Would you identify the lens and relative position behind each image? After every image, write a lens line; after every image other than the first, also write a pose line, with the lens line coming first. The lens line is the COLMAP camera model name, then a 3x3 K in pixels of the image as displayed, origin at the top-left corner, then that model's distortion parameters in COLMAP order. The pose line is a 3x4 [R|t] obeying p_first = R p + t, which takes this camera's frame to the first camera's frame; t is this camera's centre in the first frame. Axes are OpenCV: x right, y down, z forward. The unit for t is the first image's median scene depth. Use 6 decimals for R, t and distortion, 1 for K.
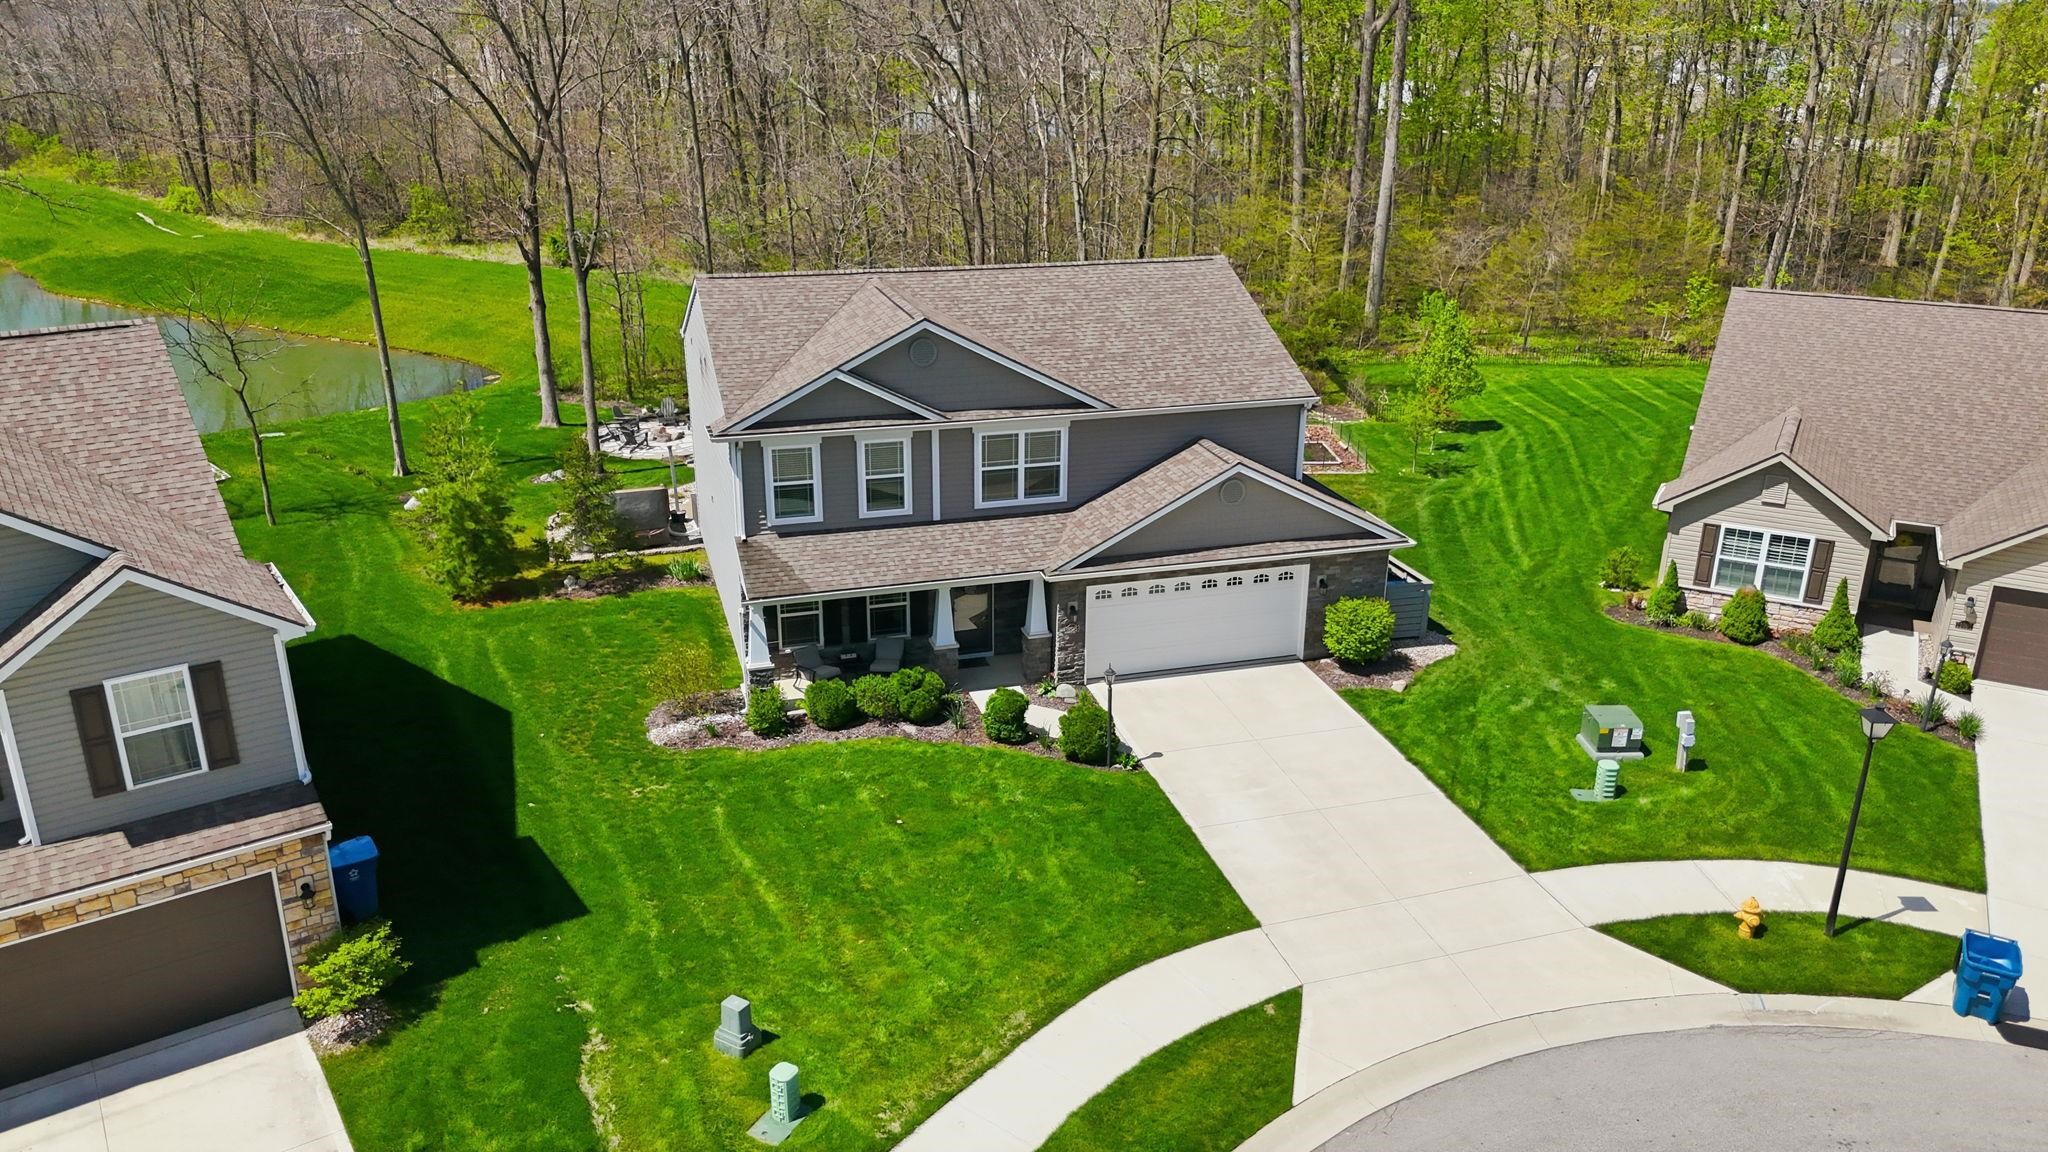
lens RADIAL K [[1533.0, 0, 1023.5], [0, 1533.0, 577.1], [0, 0, 1]] dist [0.067619, -0.003114]
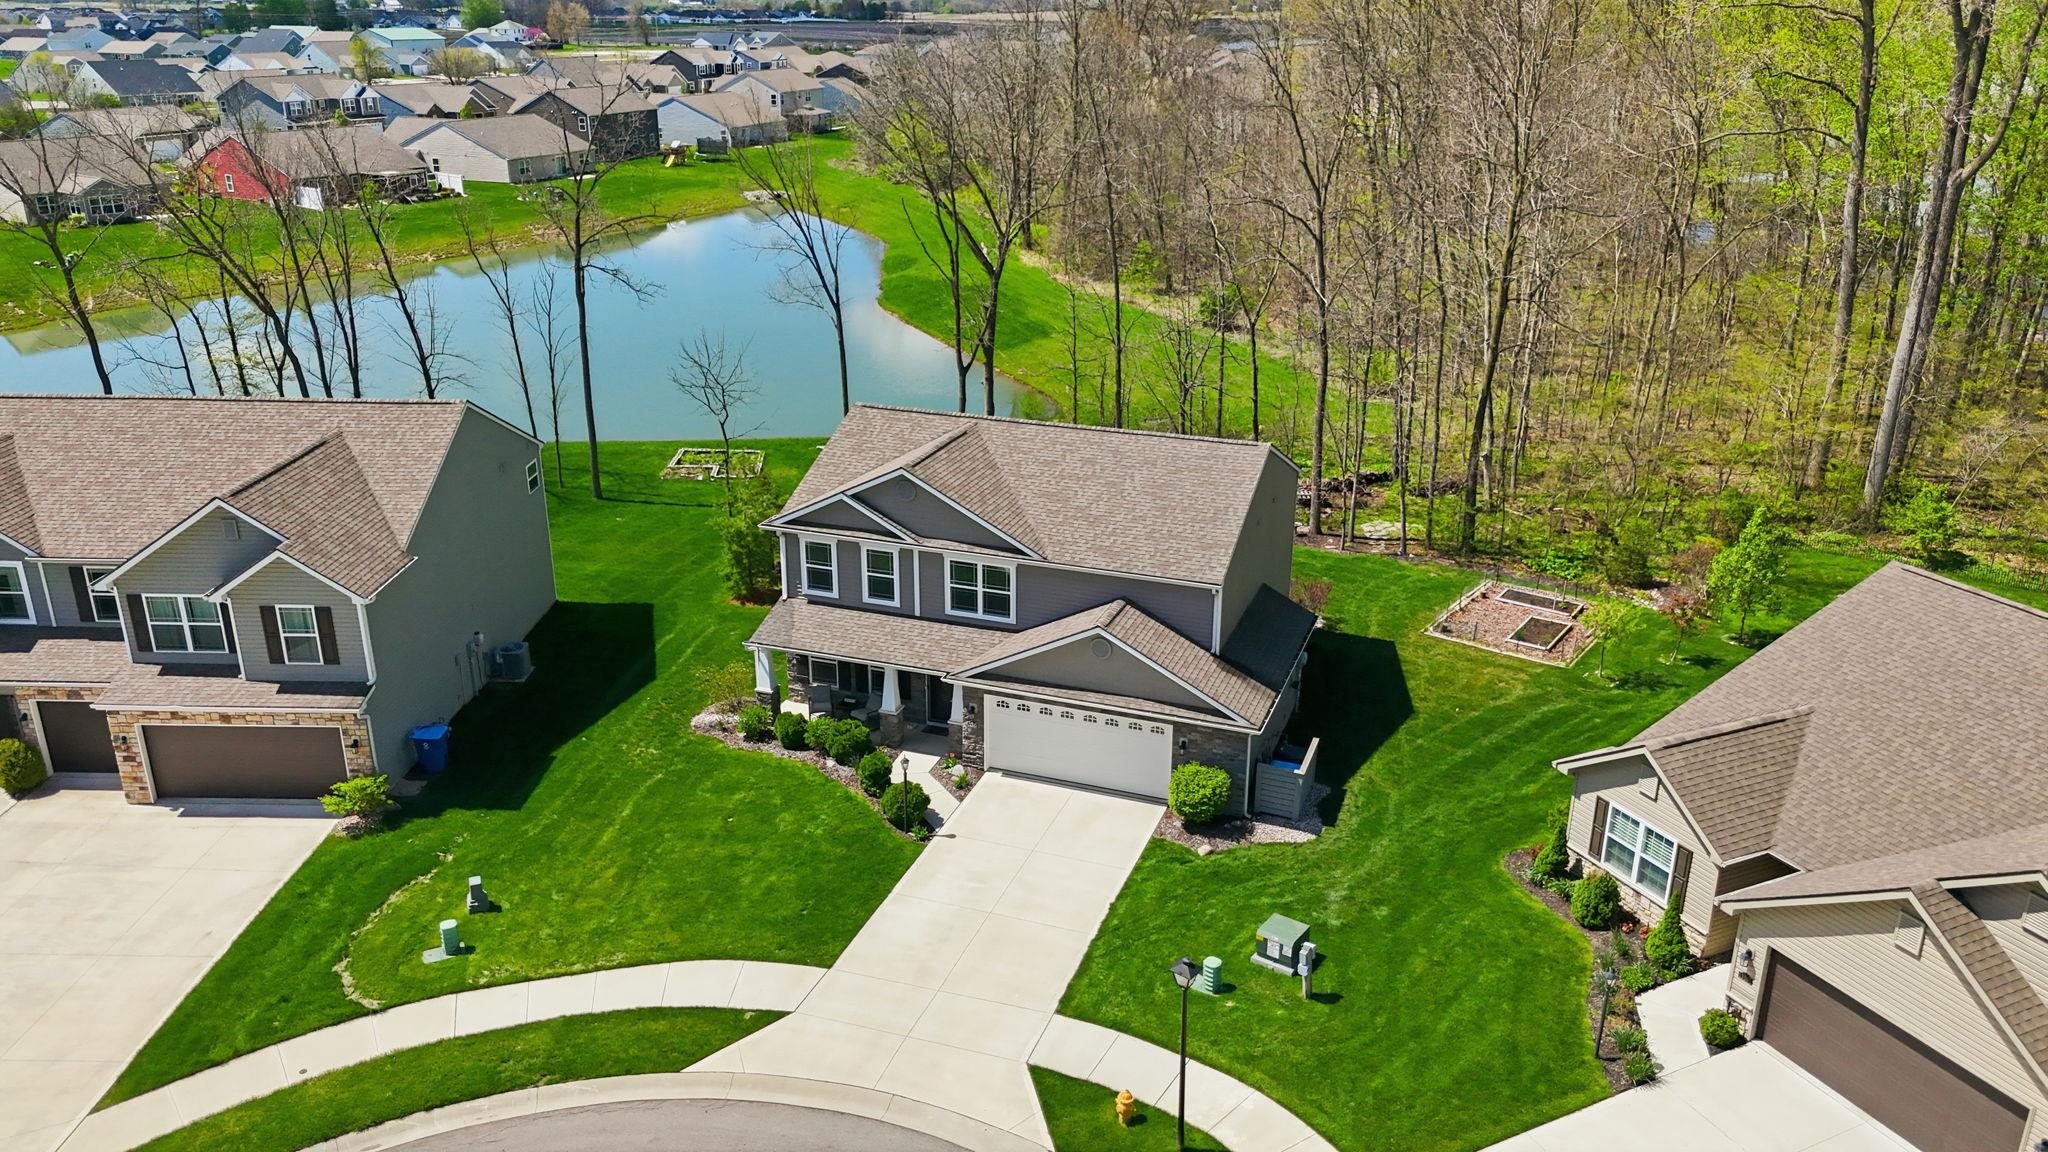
lens RADIAL K [[1533.0, 0, 1023.2], [0, 1533.0, 573.4], [0, 0, 1]] dist [0.067619, -0.003114]
pose [[0.789413, 0.207651, -0.577674, 0.774477], [-0.207089, 0.975968, 0.067827, -0.183147], [0.577876, 0.066086, 0.813444, -0.011032]]
